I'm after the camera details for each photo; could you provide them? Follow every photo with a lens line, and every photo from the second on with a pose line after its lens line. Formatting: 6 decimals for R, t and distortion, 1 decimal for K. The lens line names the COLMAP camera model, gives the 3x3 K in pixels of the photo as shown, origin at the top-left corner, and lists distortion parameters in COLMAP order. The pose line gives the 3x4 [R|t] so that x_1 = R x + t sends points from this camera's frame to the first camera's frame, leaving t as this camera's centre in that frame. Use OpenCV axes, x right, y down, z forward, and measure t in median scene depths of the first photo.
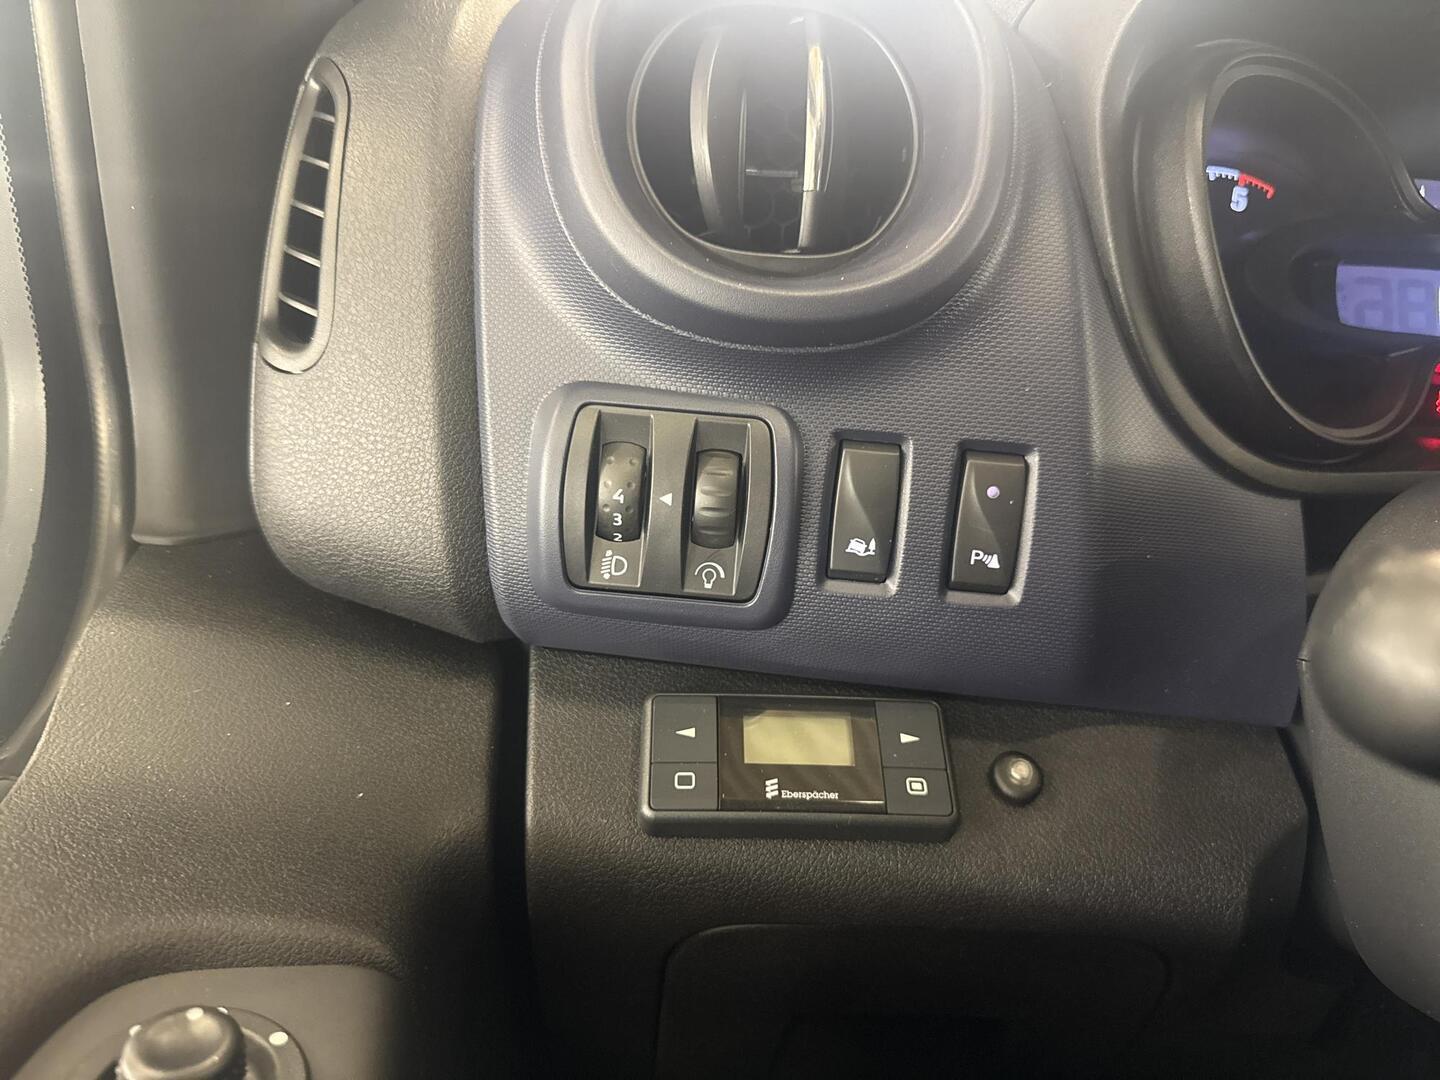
lens RADIAL K [[1026.6, 0, 716.4], [0, 1026.6, 537.3], [0, 0, 1]] dist [0.081564, -0.258370]
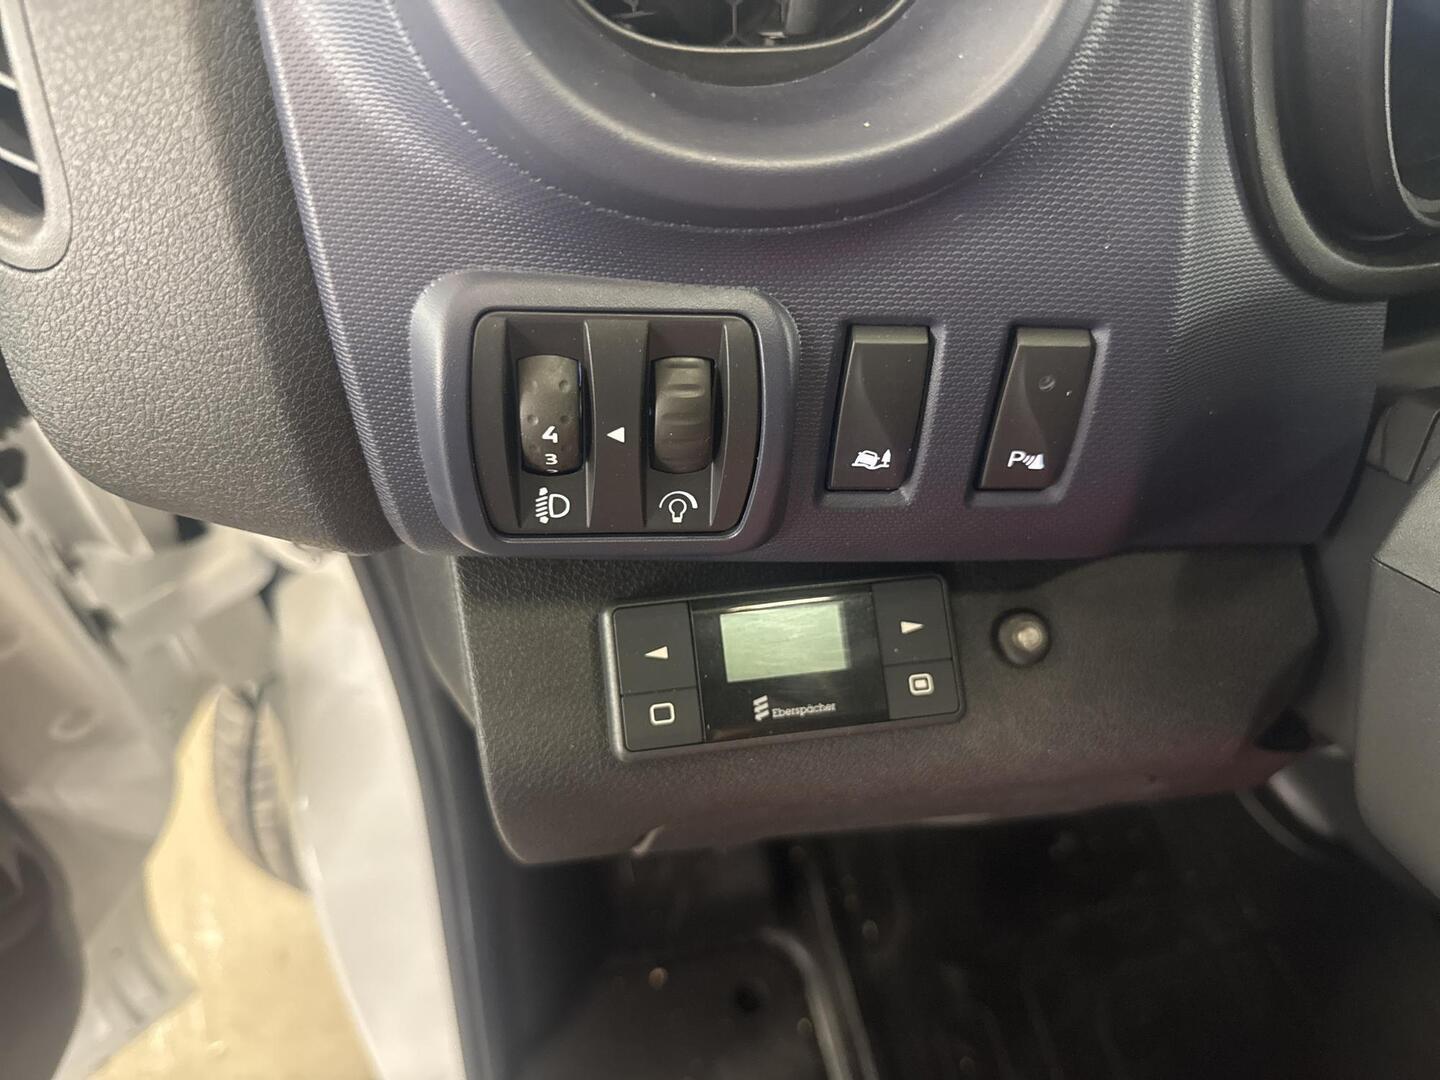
lens RADIAL K [[1026.6, 0, 716.4], [0, 1026.6, 537.3], [0, 0, 1]] dist [0.081564, -0.258370]
pose [[0.992487, -0.091034, 0.081745, -0.043174], [0.043784, 0.888142, 0.457478, -0.293452], [-0.114247, -0.450462, 0.885456, 0.299623]]
